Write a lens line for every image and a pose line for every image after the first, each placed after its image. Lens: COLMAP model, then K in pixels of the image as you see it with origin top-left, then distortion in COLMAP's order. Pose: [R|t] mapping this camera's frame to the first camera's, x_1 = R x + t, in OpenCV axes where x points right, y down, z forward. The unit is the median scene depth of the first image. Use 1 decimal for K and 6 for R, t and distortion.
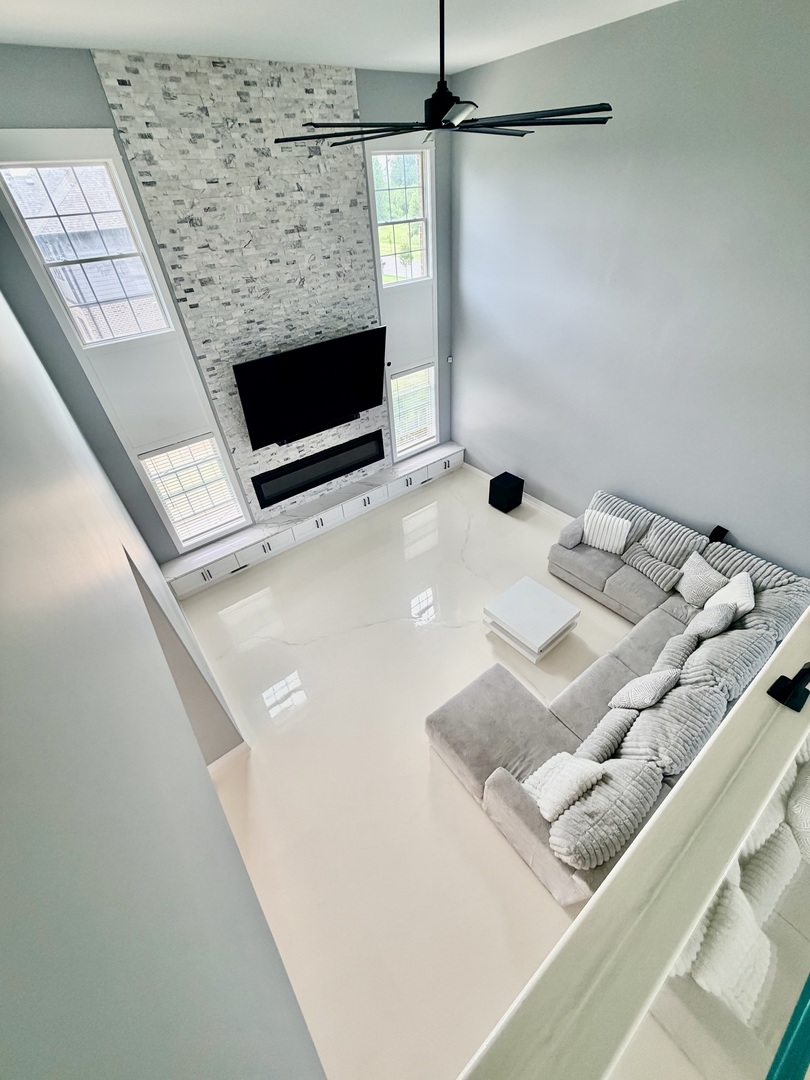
lens RADIAL K [[429.8, 0, 406.2], [0, 429.8, 536.3], [0, 0, 1]] dist [-0.001124, 0.000105]
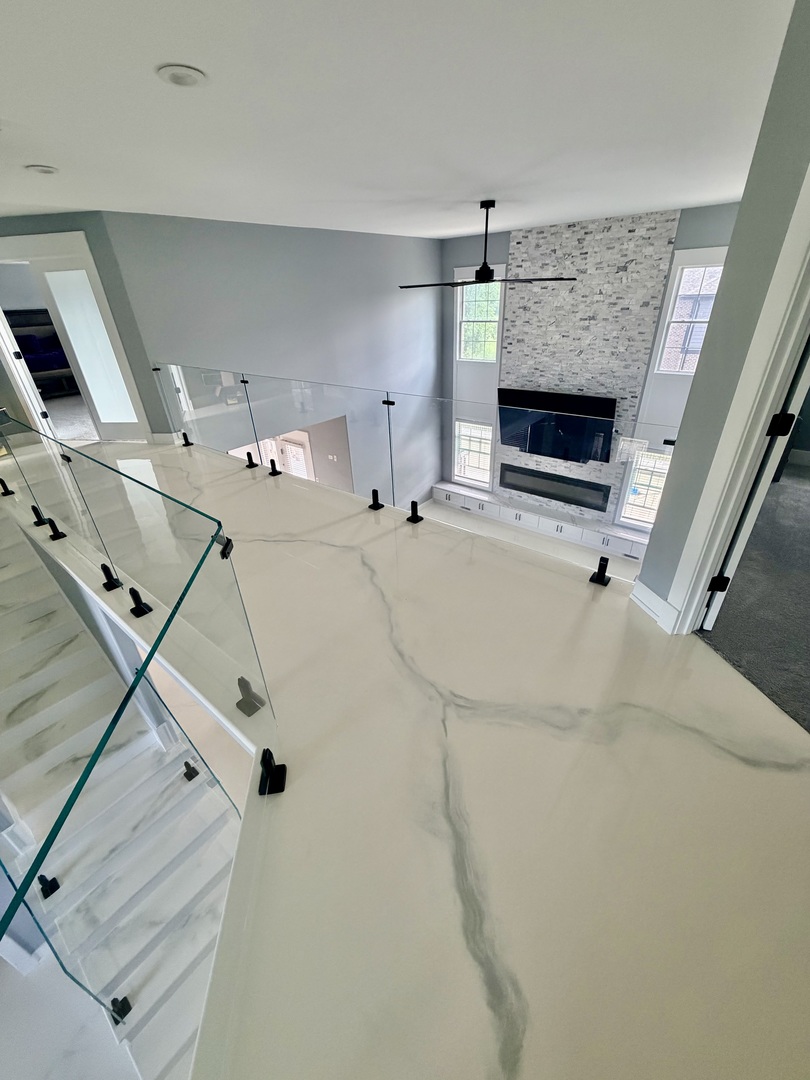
lens RADIAL K [[429.8, 0, 406.3], [0, 429.8, 535.7], [0, 0, 1]] dist [-0.001124, 0.000105]
pose [[0.232159, 0.524568, -0.819103, 1.060946], [-0.591526, 0.744634, 0.309221, -0.245271], [0.772140, 0.412733, 0.483169, 0.137175]]
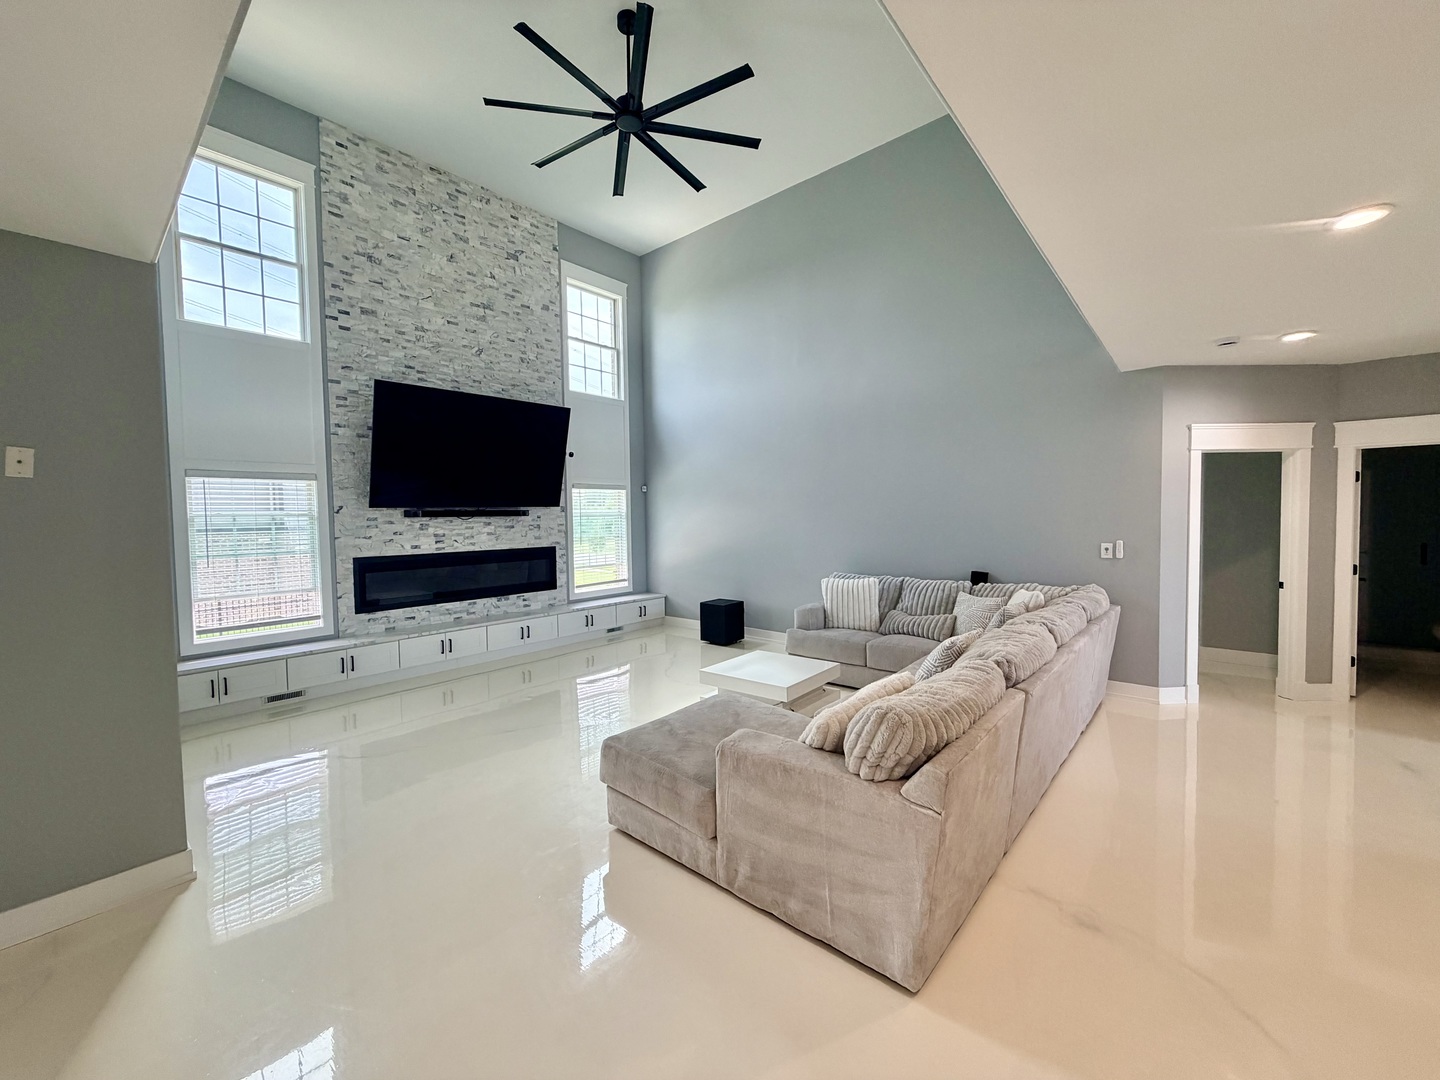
lens RADIAL K [[573.0, 0, 715.0], [0, 573.0, 538.7], [0, 0, 1]] dist [-0.001124, 0.000105]
pose [[0.979075, 0.039700, 0.199588, 0.020678], [0.088396, 0.800451, -0.592845, 0.489828], [-0.183296, 0.598083, 0.780192, 0.190646]]
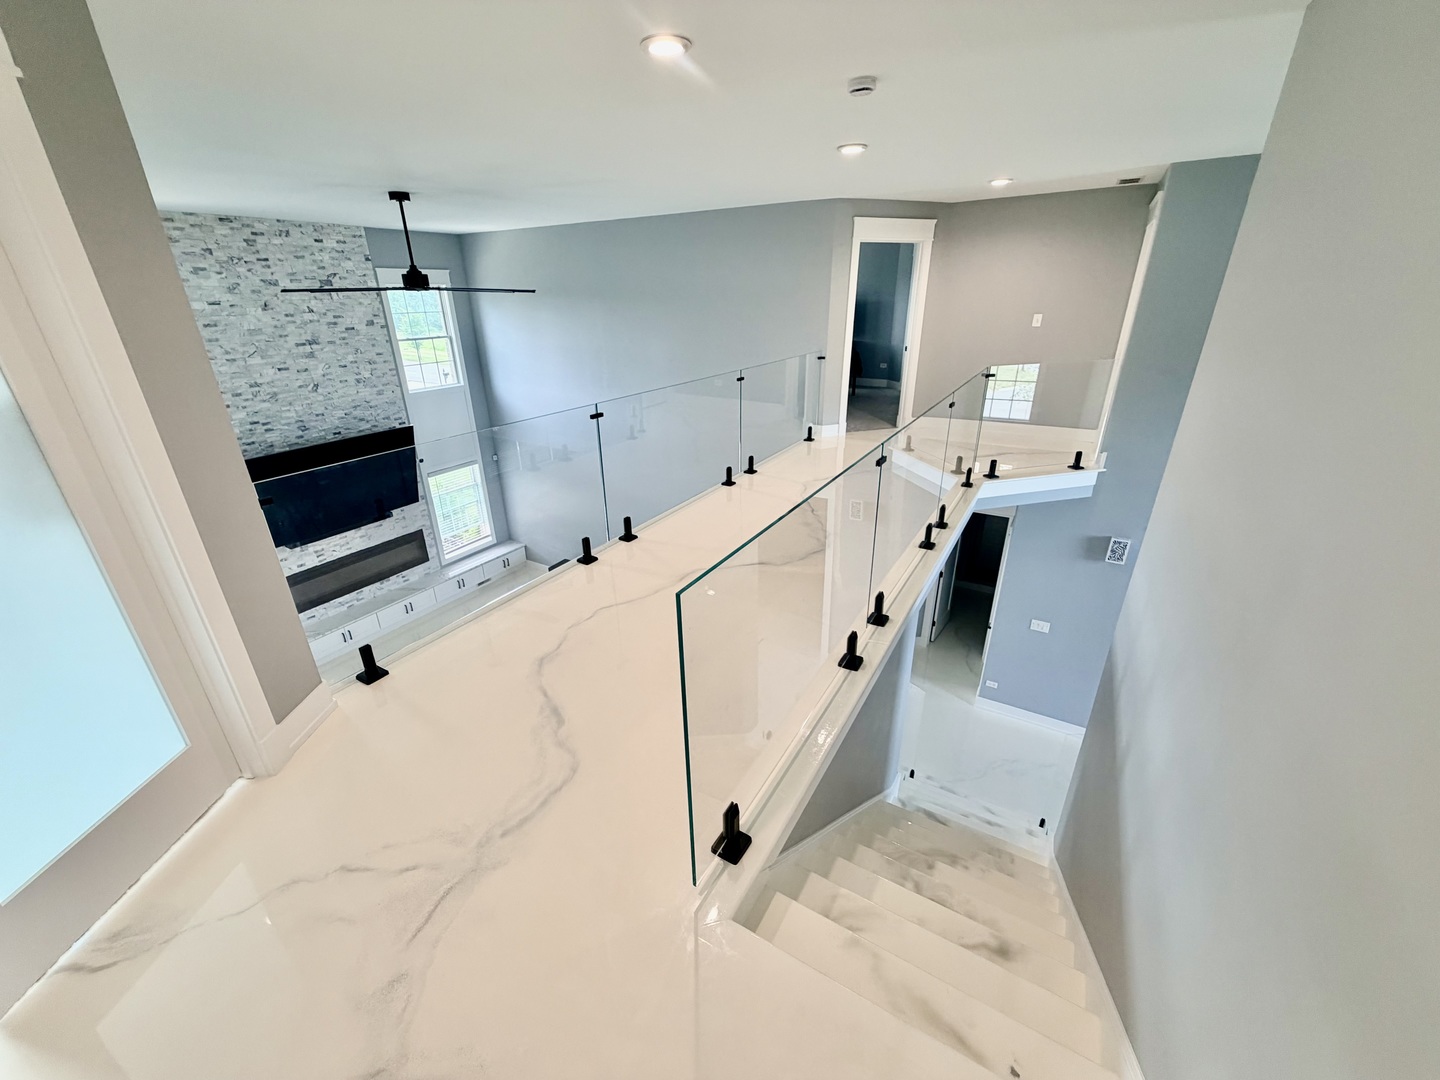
lens RADIAL K [[573.0, 0, 713.7], [0, 573.0, 537.9], [0, 0, 1]] dist [-0.001124, 0.000105]
pose [[0.933592, -0.094749, 0.345584, 0.133305], [0.189493, 0.949071, -0.251706, 0.264211], [-0.304135, 0.300477, 0.904000, -0.402171]]
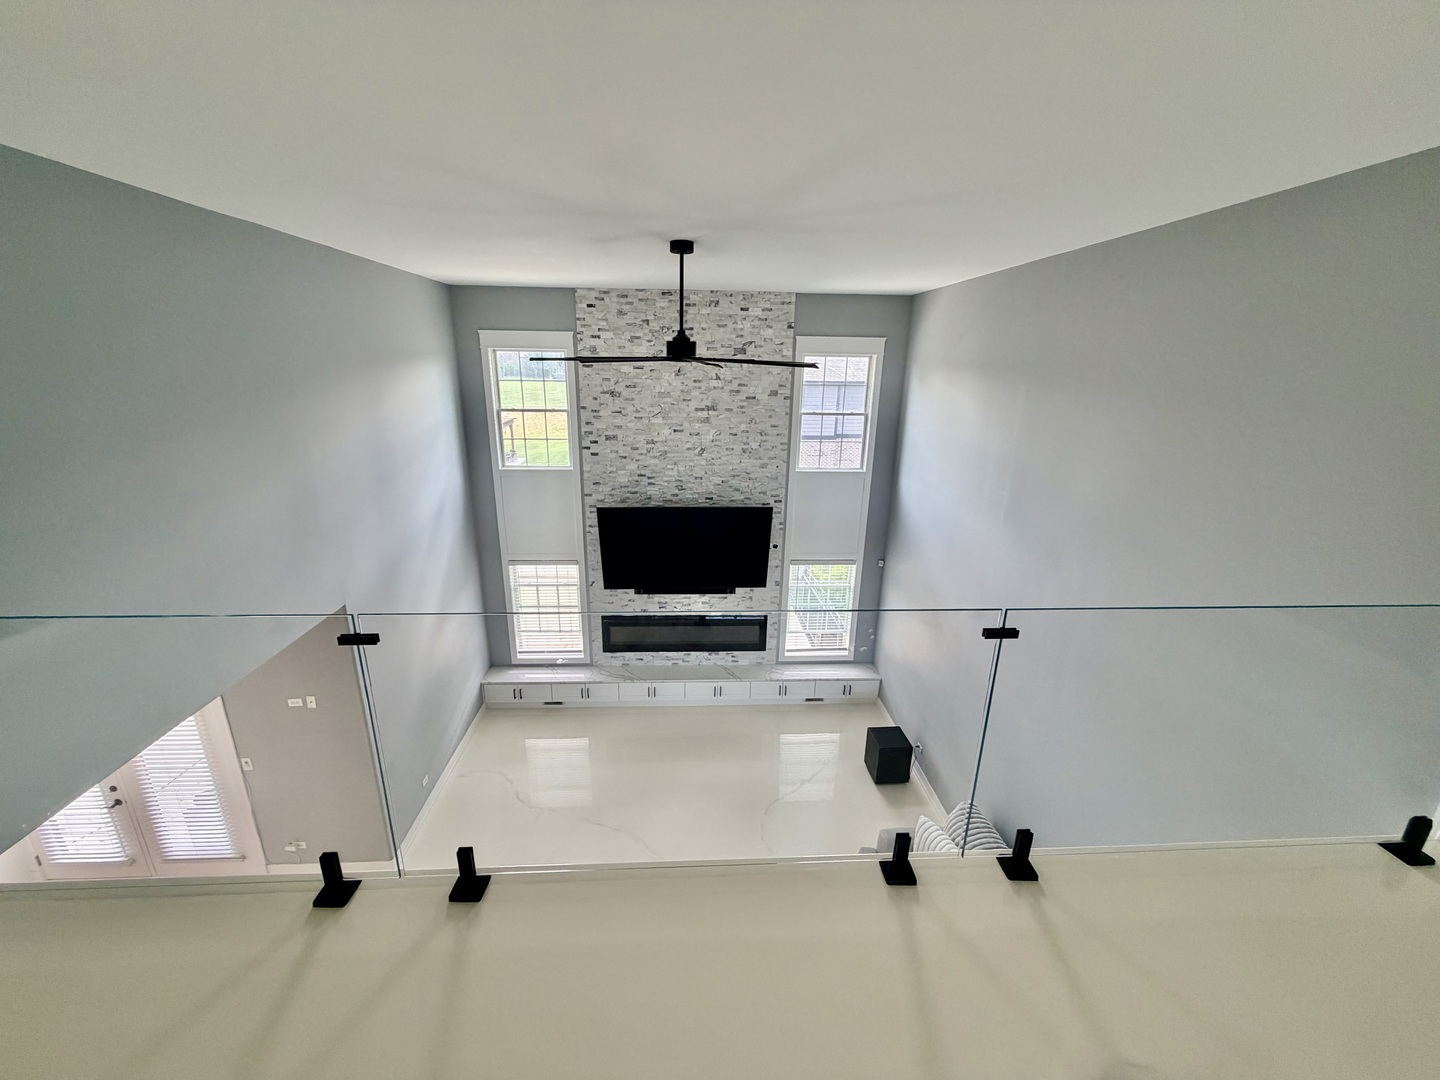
lens RADIAL K [[573.0, 0, 710.7], [0, 573.0, 538.8], [0, 0, 1]] dist [-0.001124, 0.000105]
pose [[0.819645, 0.239692, -0.520316, 0.521419], [-0.409339, 0.880462, -0.239225, -0.093531], [0.400778, 0.409066, 0.819782, -0.016717]]
